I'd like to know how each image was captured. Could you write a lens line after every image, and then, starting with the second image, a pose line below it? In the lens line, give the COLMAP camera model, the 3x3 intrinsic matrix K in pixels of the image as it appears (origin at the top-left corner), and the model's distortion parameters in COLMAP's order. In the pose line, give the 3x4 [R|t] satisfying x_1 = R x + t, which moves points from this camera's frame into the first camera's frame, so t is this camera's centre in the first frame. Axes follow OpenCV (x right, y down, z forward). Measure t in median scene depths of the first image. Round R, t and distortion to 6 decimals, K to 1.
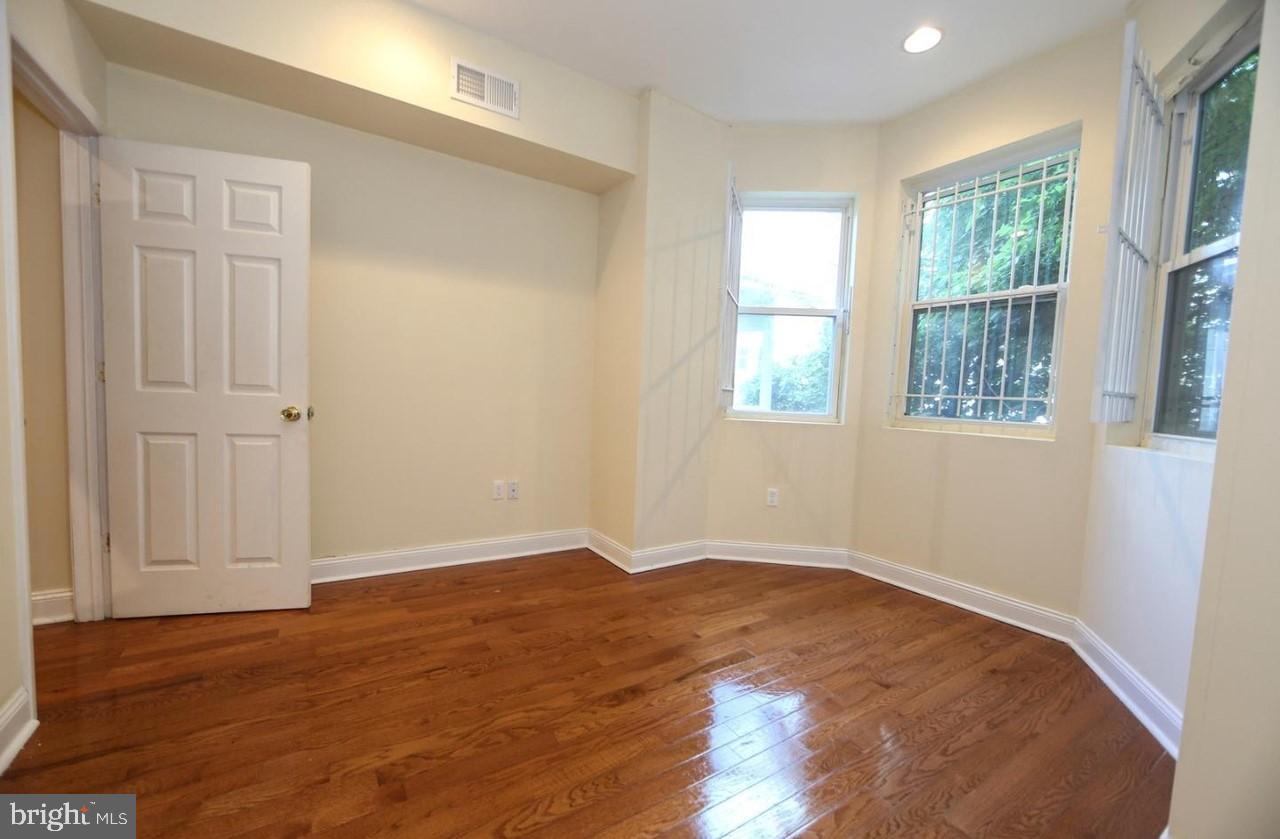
lens RADIAL K [[503.0, 0, 633.6], [0, 503.0, 422.3], [0, 0, 1]] dist [-0.002401, -0.000087]
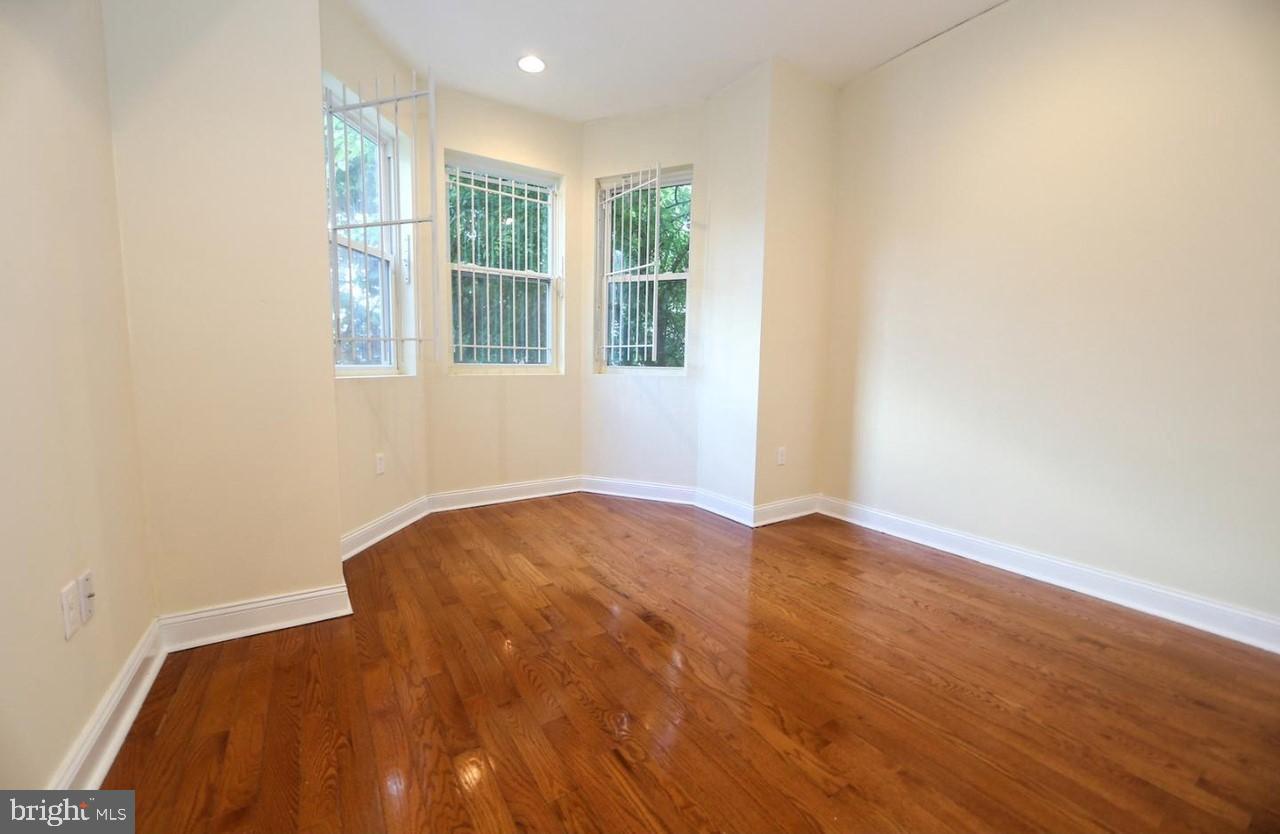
lens RADIAL K [[503.0, 0, 633.6], [0, 503.0, 419.8], [0, 0, 1]] dist [-0.002401, -0.000087]
pose [[0.010777, -0.148921, 0.988790, -0.828270], [0.042802, 0.988010, 0.148337, -0.052513], [-0.999025, 0.040723, 0.017022, 0.790865]]
